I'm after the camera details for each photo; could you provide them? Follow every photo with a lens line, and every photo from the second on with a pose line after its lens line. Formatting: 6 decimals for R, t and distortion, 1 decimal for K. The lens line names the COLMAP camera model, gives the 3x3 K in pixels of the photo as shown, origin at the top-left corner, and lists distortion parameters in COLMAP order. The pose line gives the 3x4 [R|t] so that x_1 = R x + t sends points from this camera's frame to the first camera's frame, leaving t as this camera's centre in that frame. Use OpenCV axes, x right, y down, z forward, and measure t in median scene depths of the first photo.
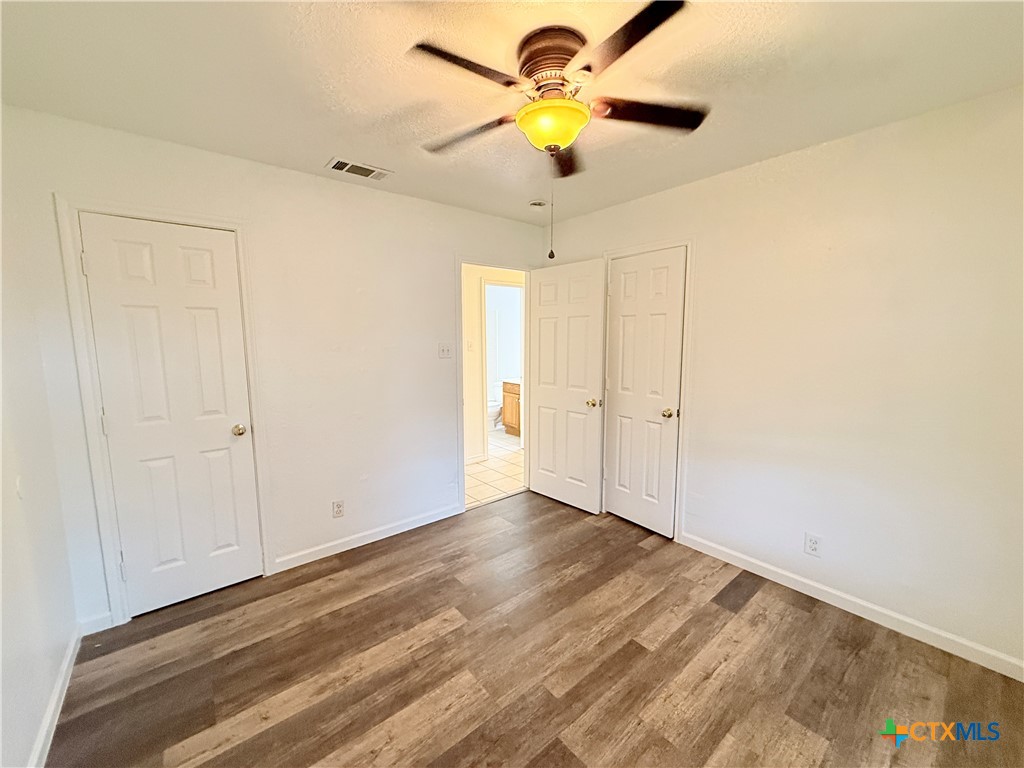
lens RADIAL K [[409.6, 0, 506.1], [0, 409.6, 388.2], [0, 0, 1]] dist [0.004181, -0.000338]
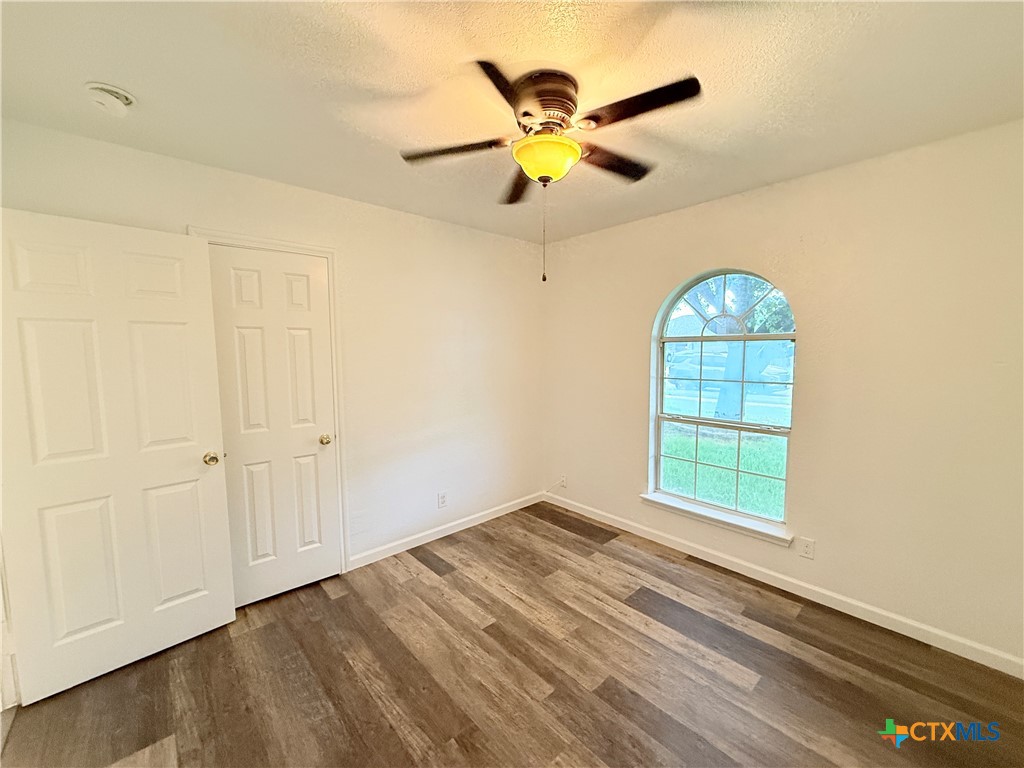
lens RADIAL K [[409.6, 0, 513.5], [0, 409.6, 385.7], [0, 0, 1]] dist [0.004181, -0.000338]
pose [[-0.057239, -0.086244, 0.994628, -0.686973], [0.131179, 0.986975, 0.093130, -0.113976], [-0.989705, 0.135805, -0.045180, 0.828316]]
